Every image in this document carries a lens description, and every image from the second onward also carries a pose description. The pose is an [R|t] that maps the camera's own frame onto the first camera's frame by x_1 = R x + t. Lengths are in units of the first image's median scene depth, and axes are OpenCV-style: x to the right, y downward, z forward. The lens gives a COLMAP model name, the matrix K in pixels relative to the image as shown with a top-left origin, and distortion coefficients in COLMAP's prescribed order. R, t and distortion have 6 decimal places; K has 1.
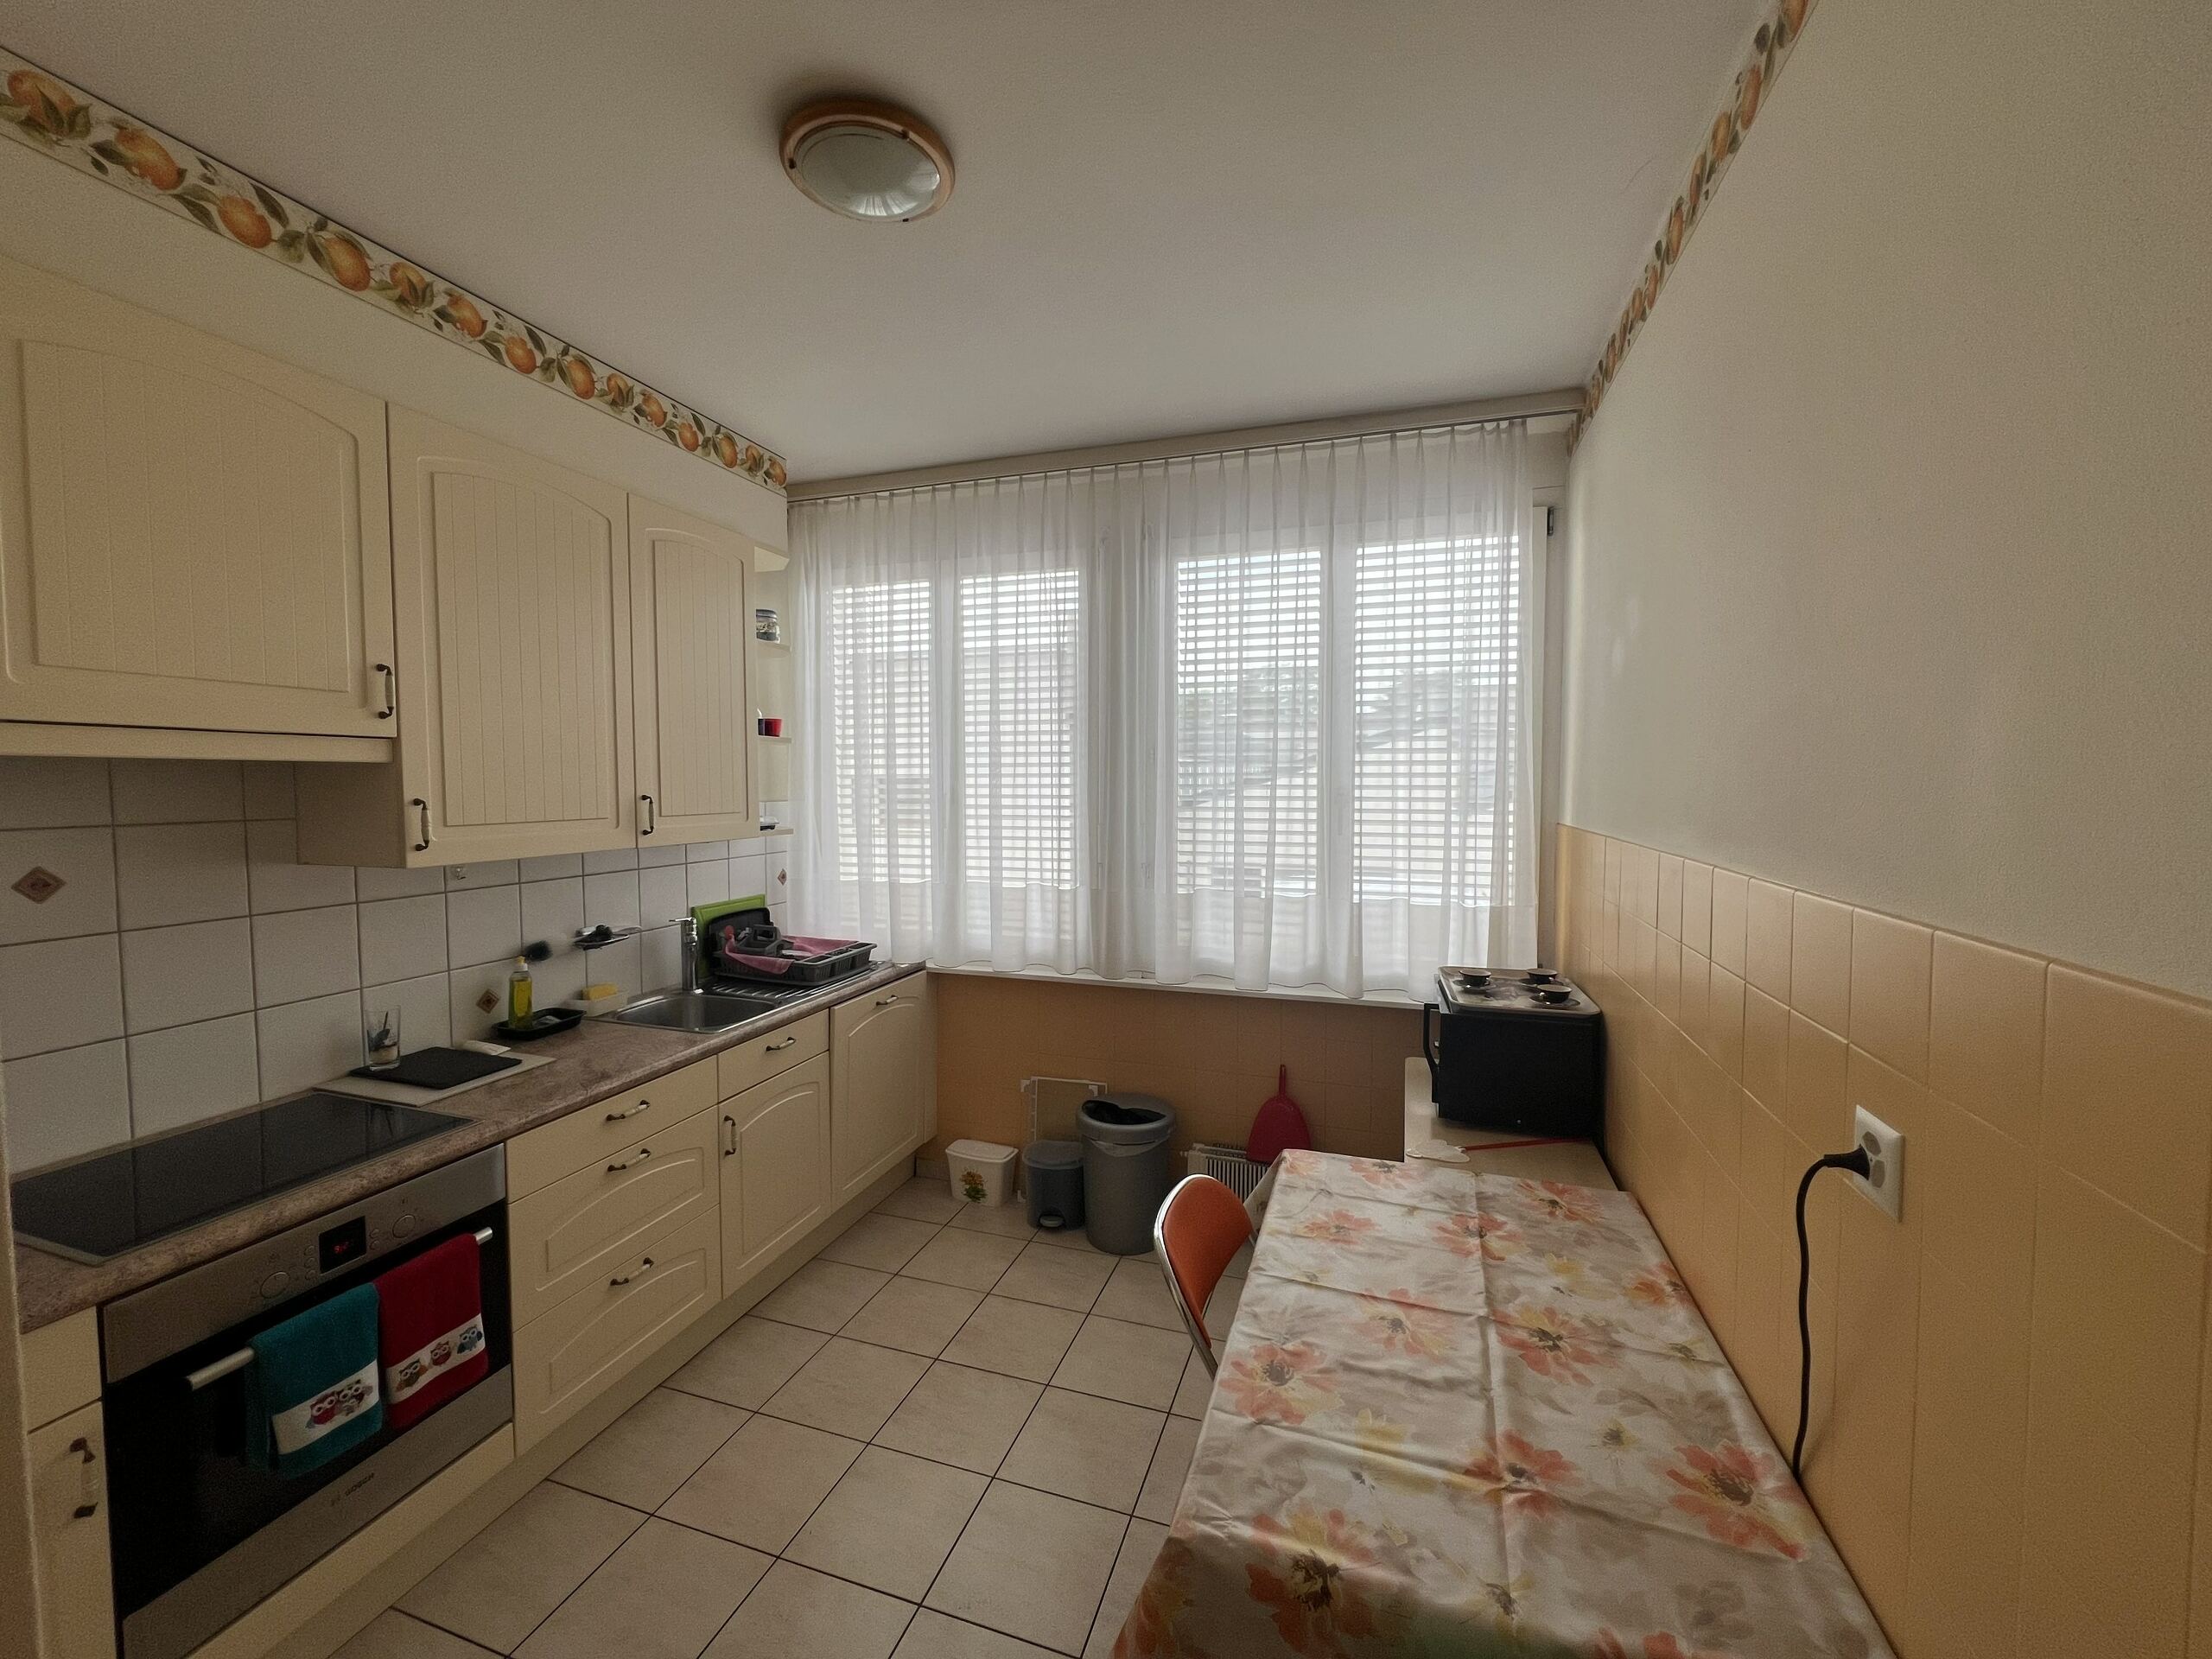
lens RADIAL K [[884.8, 0, 1100.4], [0, 884.8, 821.6], [0, 0, 1]] dist [0.001847, 0.000214]
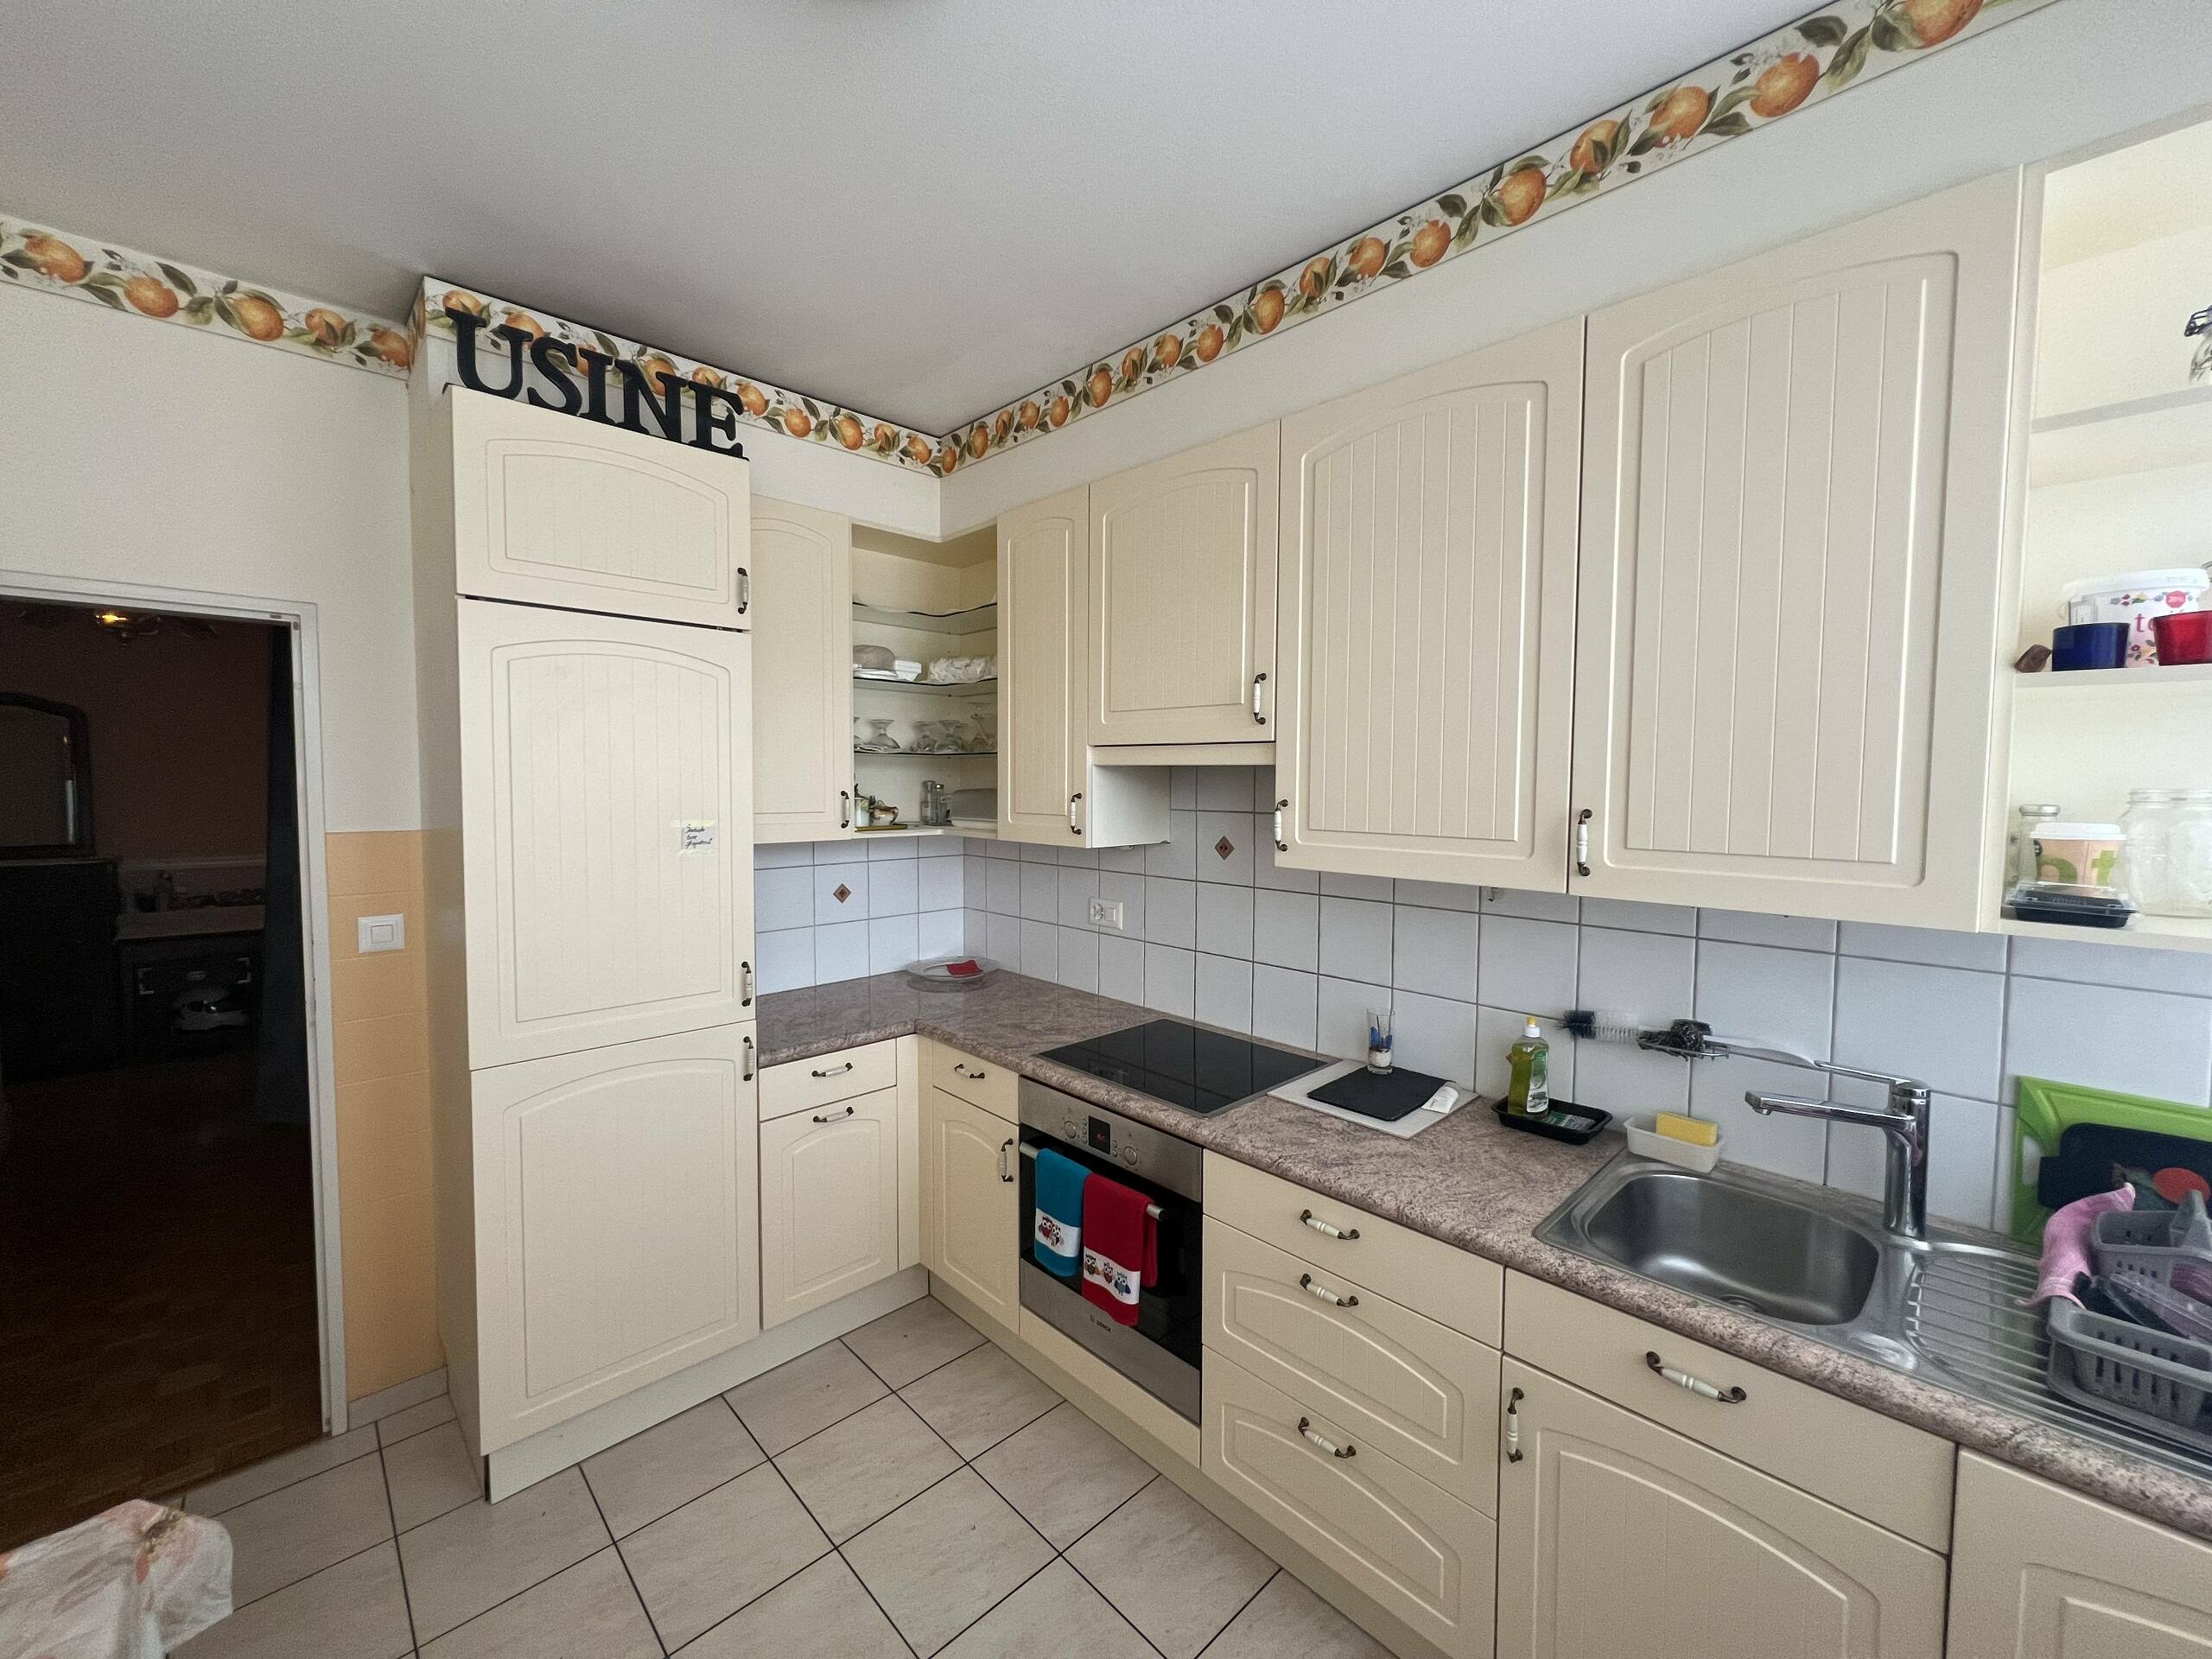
lens RADIAL K [[884.8, 0, 1099.3], [0, 884.8, 824.7], [0, 0, 1]] dist [0.001847, 0.000214]
pose [[-0.468508, 0.044018, -0.882362, 0.224493], [-0.048749, 0.995948, 0.075568, -0.062927], [0.882113, 0.078418, -0.464464, 1.271371]]
